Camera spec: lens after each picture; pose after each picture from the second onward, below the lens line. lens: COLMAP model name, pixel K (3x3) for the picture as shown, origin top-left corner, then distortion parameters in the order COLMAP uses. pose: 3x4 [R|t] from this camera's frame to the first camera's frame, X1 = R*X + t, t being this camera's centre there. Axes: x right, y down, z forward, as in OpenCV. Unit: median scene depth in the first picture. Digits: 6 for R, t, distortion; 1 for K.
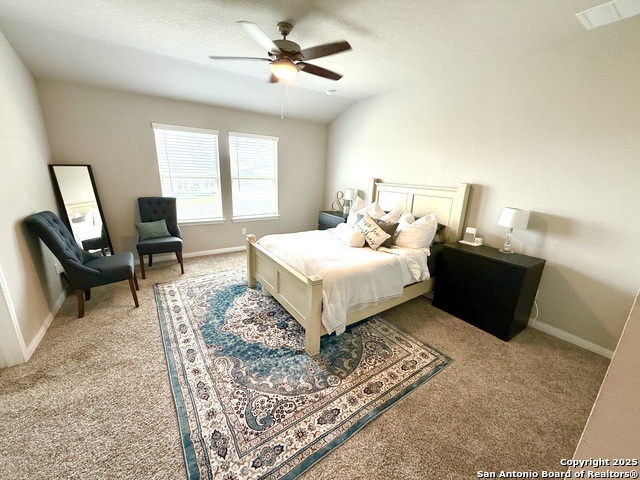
lens RADIAL K [[254.8, 0, 319.5], [0, 254.8, 239.8], [0, 0, 1]] dist [0.000212, 0.000182]
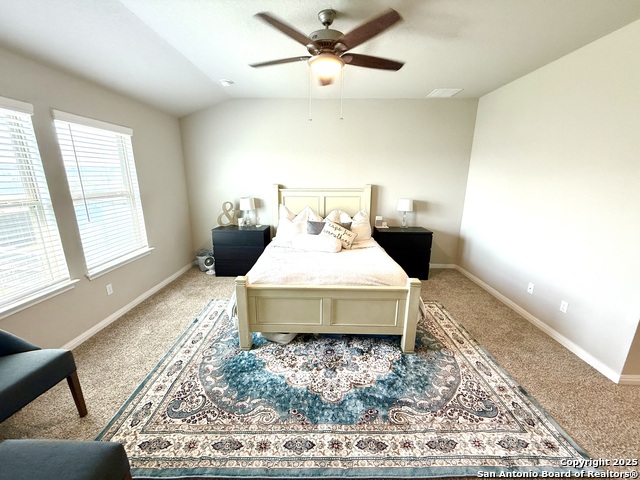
lens RADIAL K [[254.8, 0, 316.3], [0, 254.8, 240.8], [0, 0, 1]] dist [0.000212, 0.000182]
pose [[0.571993, -0.232800, 0.786529, -0.752111], [0.228142, 0.966196, 0.120065, -0.168253], [-0.787893, 0.110764, 0.605769, 0.455102]]
